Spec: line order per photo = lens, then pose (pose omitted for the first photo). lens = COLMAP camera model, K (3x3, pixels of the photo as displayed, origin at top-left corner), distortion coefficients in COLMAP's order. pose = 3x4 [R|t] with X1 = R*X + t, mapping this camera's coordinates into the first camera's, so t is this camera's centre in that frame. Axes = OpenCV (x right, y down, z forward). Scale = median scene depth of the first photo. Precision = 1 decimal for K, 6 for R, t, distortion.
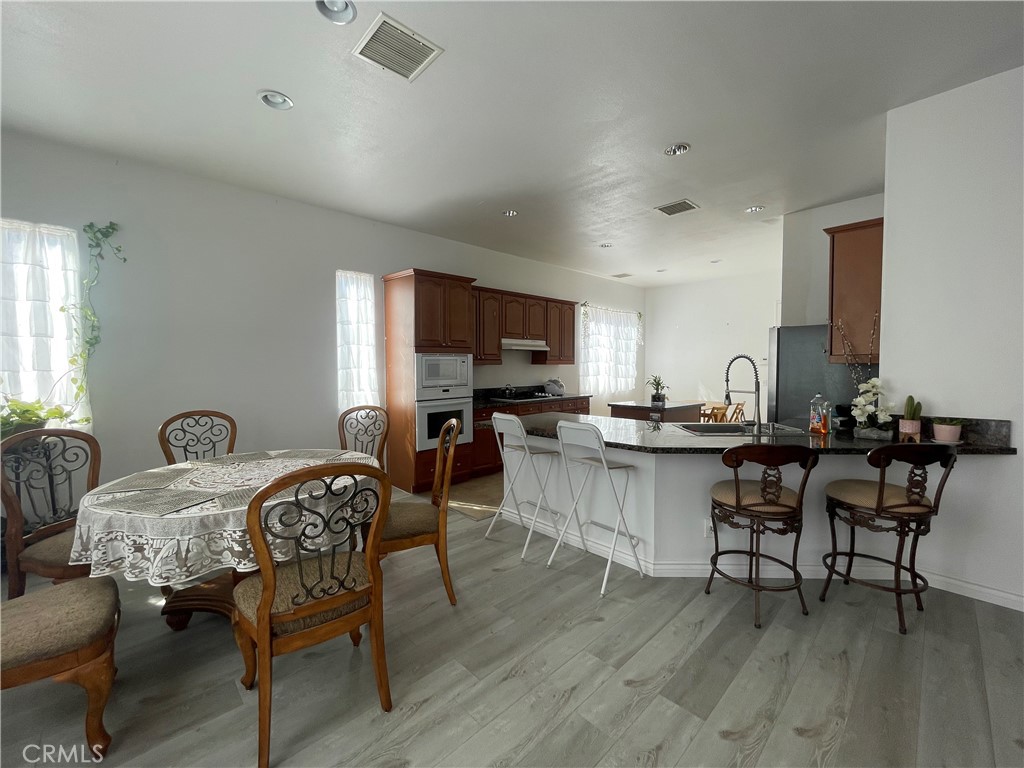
lens RADIAL K [[412.6, 0, 510.4], [0, 412.6, 383.7], [0, 0, 1]] dist [-0.003616, 0.000001]
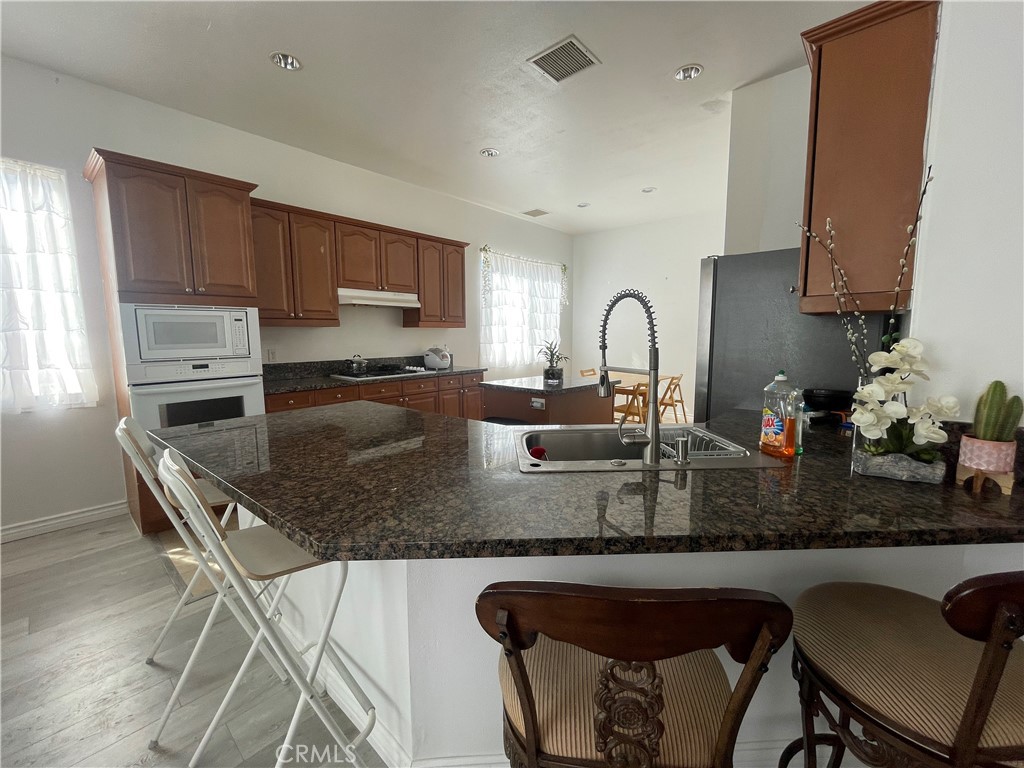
lens RADIAL K [[412.6, 0, 509.3], [0, 412.6, 382.6], [0, 0, 1]] dist [-0.003616, 0.000001]
pose [[0.996221, -0.012039, 0.086011, 0.256726], [0.005796, 0.997354, 0.072463, -0.001082], [-0.086656, -0.071690, 0.993655, 0.360375]]
